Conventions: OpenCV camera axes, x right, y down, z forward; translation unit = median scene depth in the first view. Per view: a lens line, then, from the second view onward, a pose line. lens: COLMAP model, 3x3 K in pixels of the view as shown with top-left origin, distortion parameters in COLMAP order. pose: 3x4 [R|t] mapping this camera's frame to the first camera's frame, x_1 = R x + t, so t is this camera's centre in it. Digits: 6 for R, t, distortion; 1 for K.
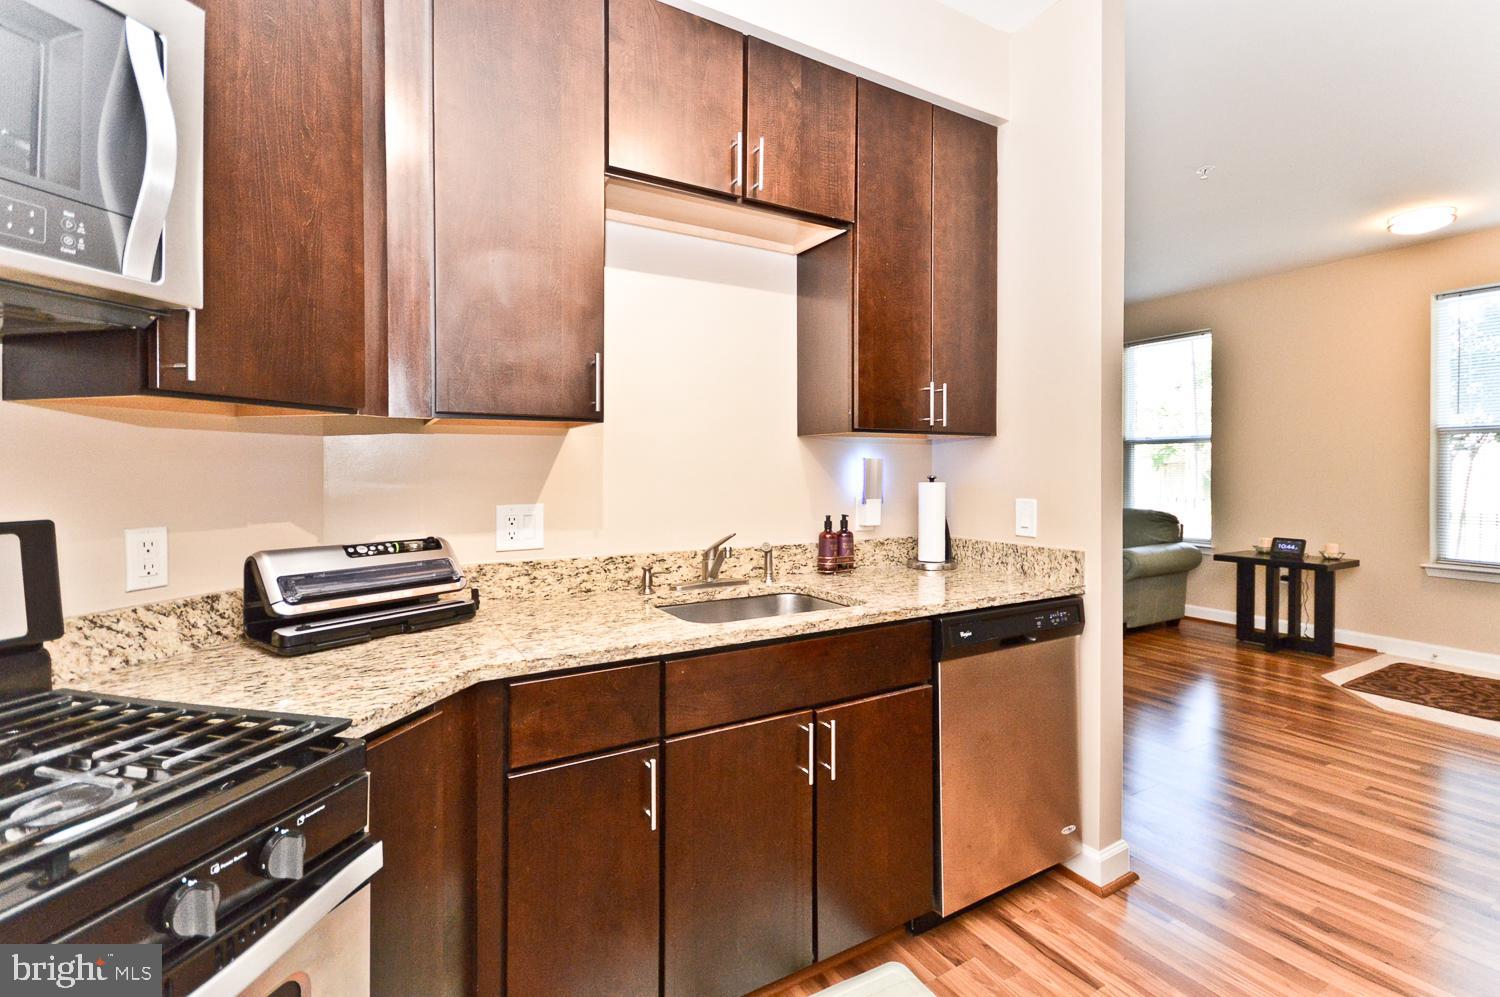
lens RADIAL K [[674.6, 0, 746.0], [0, 674.6, 482.0], [0, 0, 1]] dist [0.014725, -0.006585]
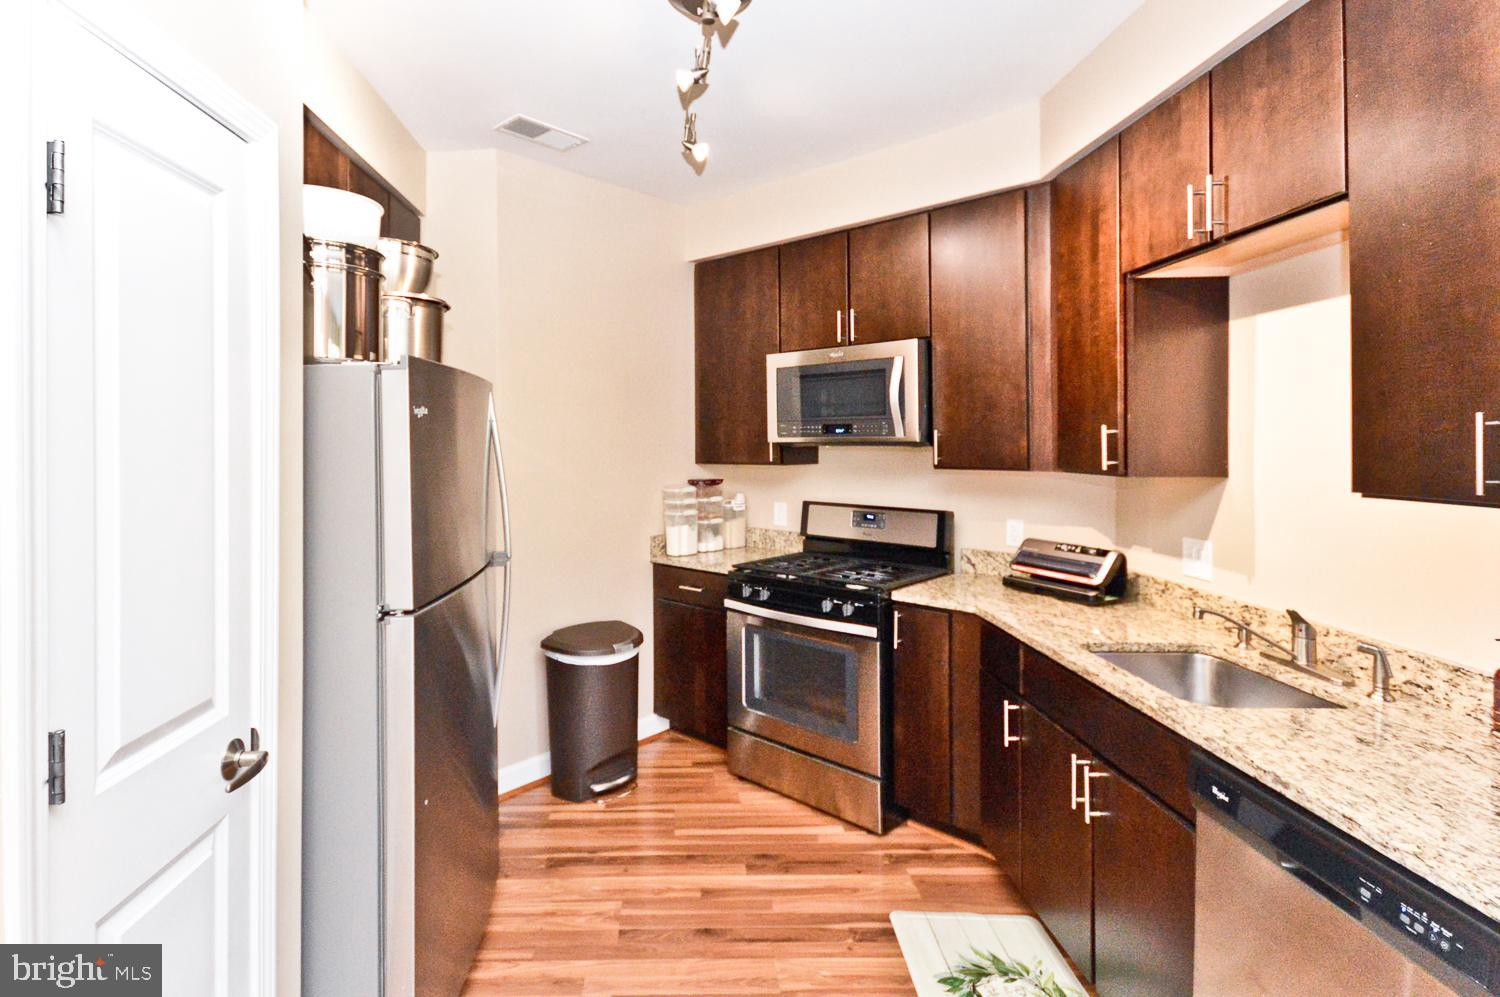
lens RADIAL K [[726.5, 0, 706.1], [0, 726.5, 442.4], [0, 0, 1]] dist [0.005816, 0.000166]
pose [[-0.467992, 0.001700, -0.883731, 1.215711], [-0.013042, 0.999876, 0.008830, -0.139031], [0.883636, 0.015657, -0.467912, 0.850560]]
